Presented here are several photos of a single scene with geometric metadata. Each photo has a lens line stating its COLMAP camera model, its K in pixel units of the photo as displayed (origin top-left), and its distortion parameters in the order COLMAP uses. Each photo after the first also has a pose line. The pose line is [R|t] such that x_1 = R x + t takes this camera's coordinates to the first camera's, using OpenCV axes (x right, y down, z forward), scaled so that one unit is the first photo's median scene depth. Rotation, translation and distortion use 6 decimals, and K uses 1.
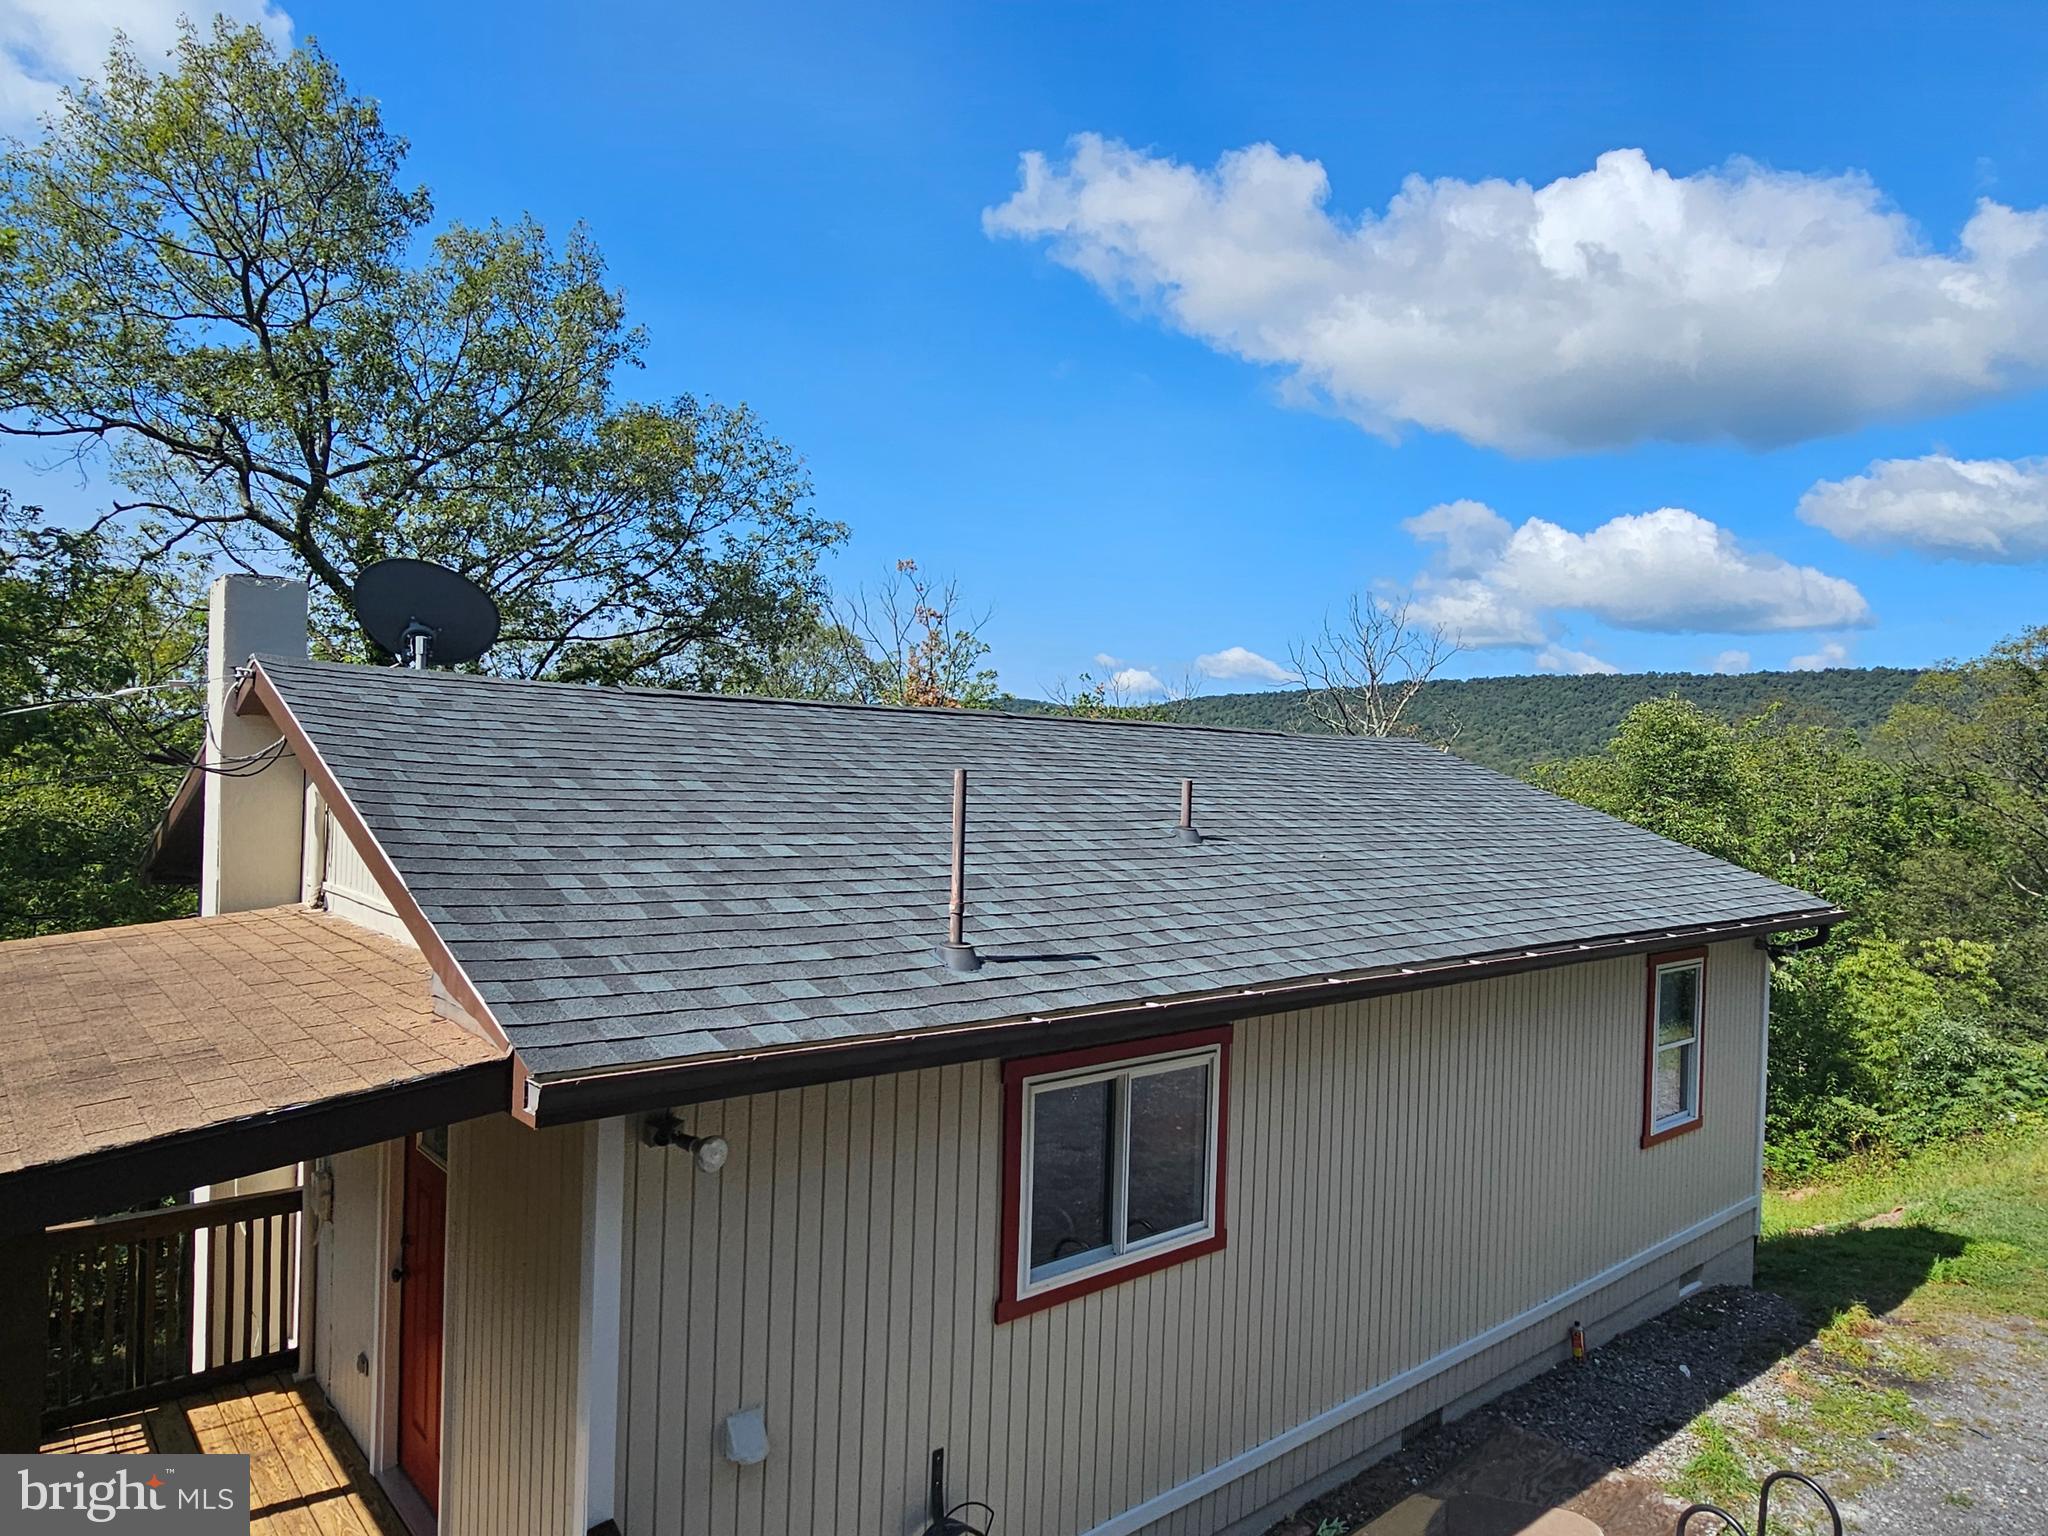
lens RADIAL K [[1273.2, 0, 1024.0], [0, 1273.2, 768.0], [0, 0, 1]] dist [-0.003365, 0.001047]
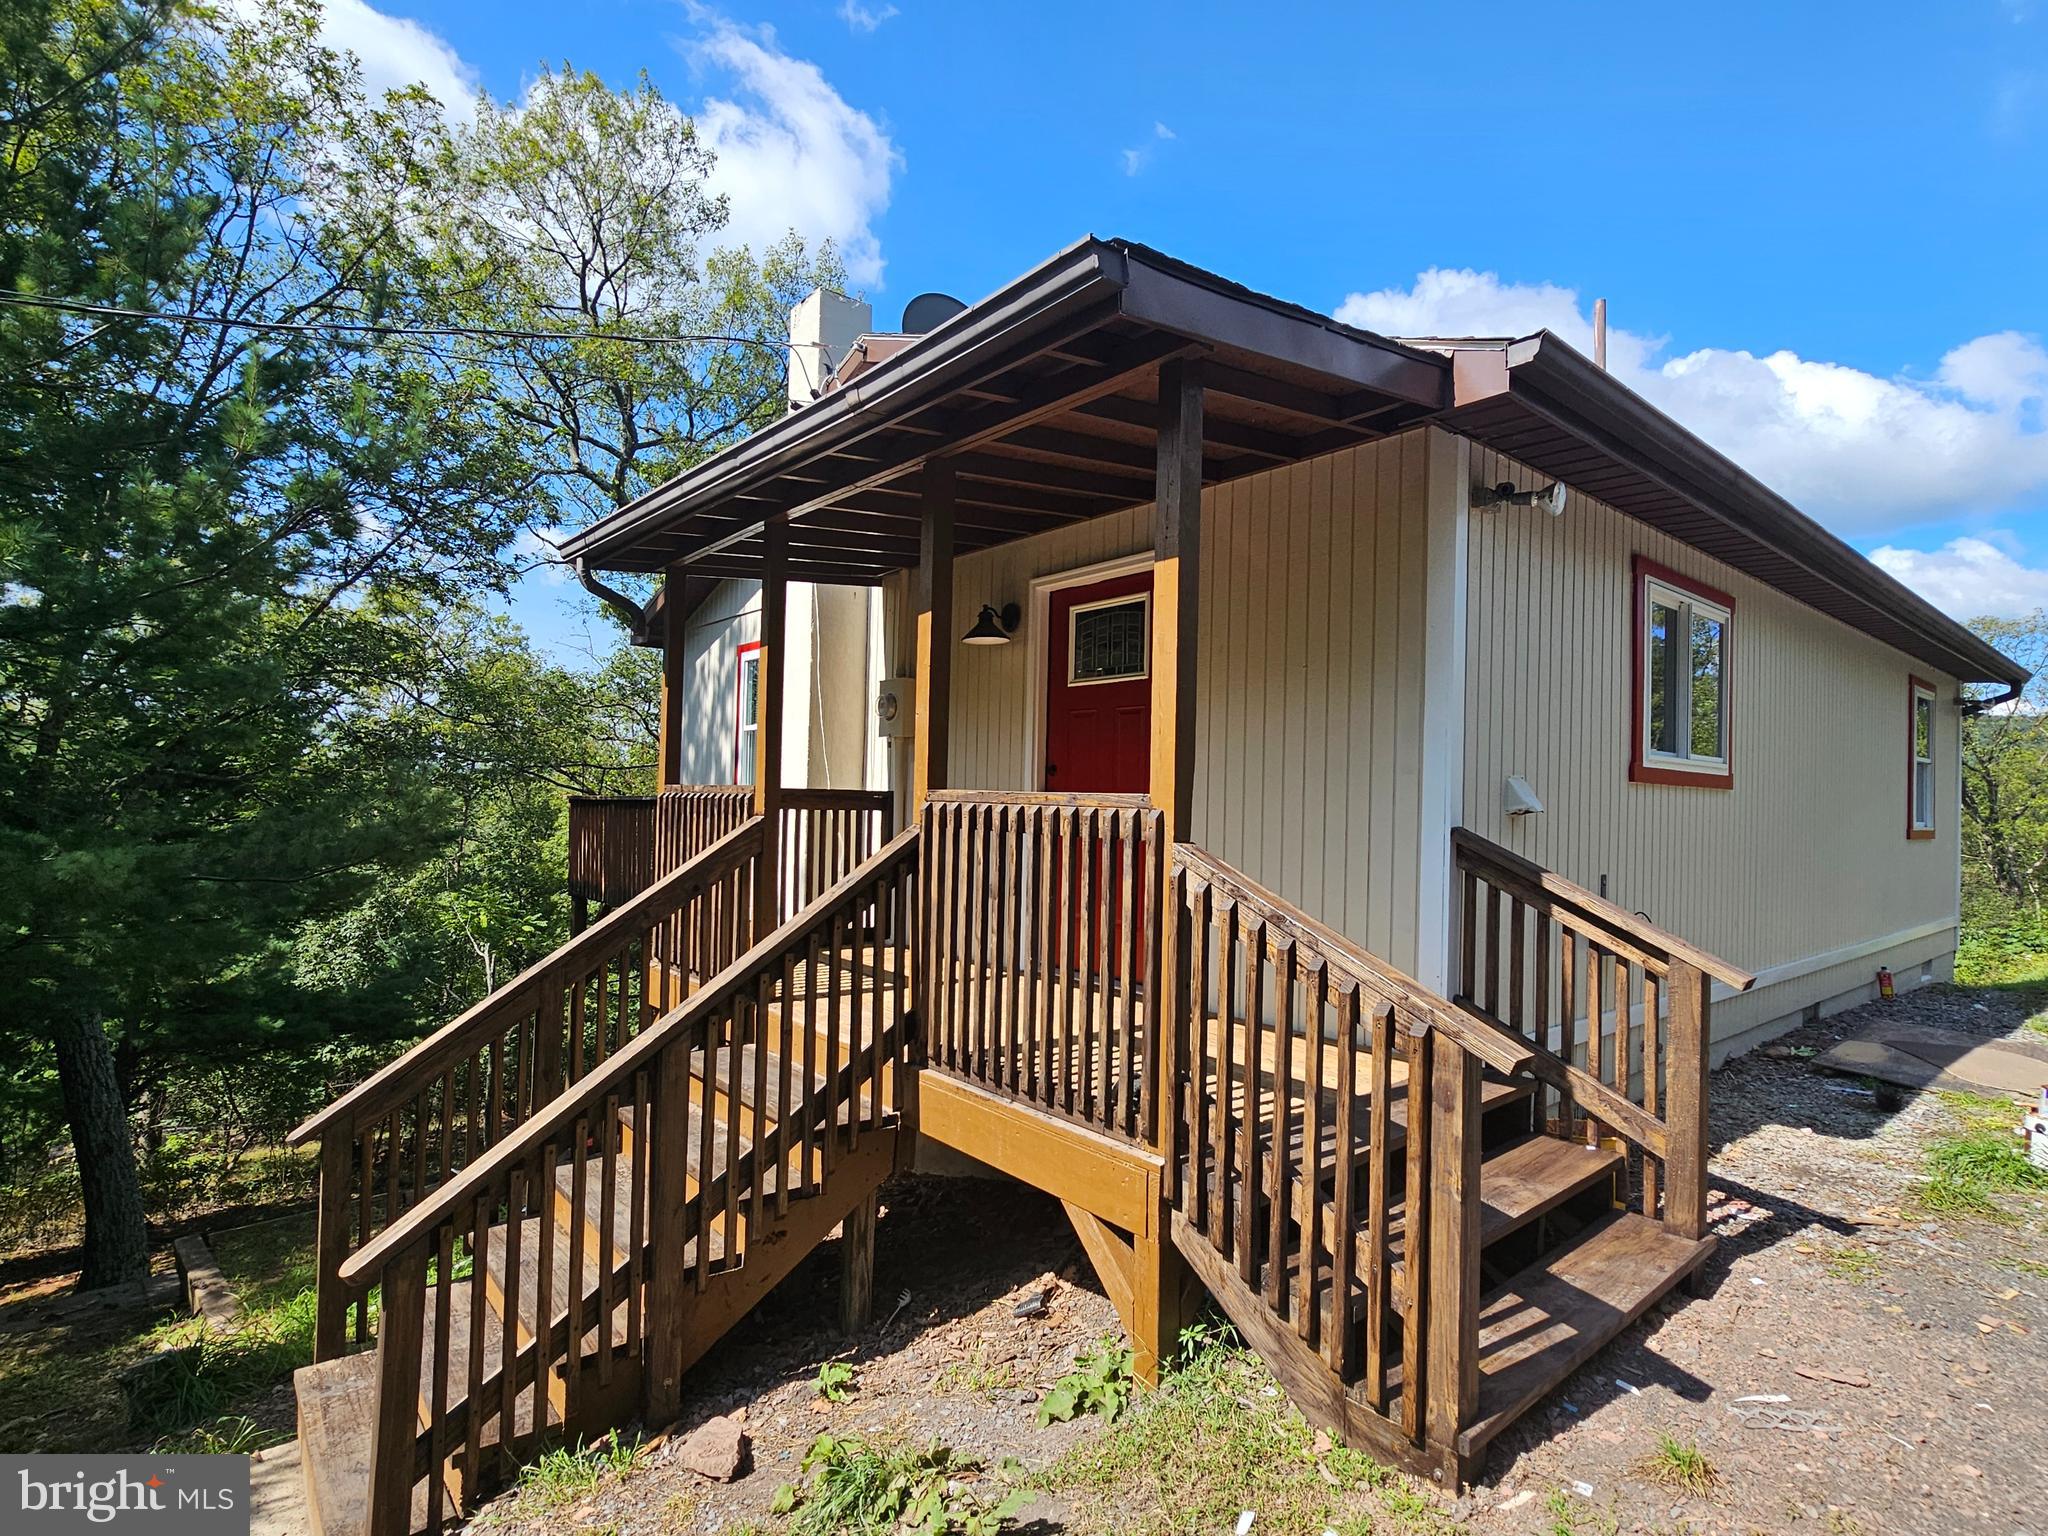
lens RADIAL K [[1025.6, 0, 1021.9], [0, 1025.6, 774.9], [0, 0, 1]] dist [-0.001640, 0.000268]
pose [[0.999727, -0.008145, -0.021892, -0.381509], [0.007738, 0.999797, -0.018586, 0.304719], [0.022039, 0.018412, 0.999588, 0.038568]]
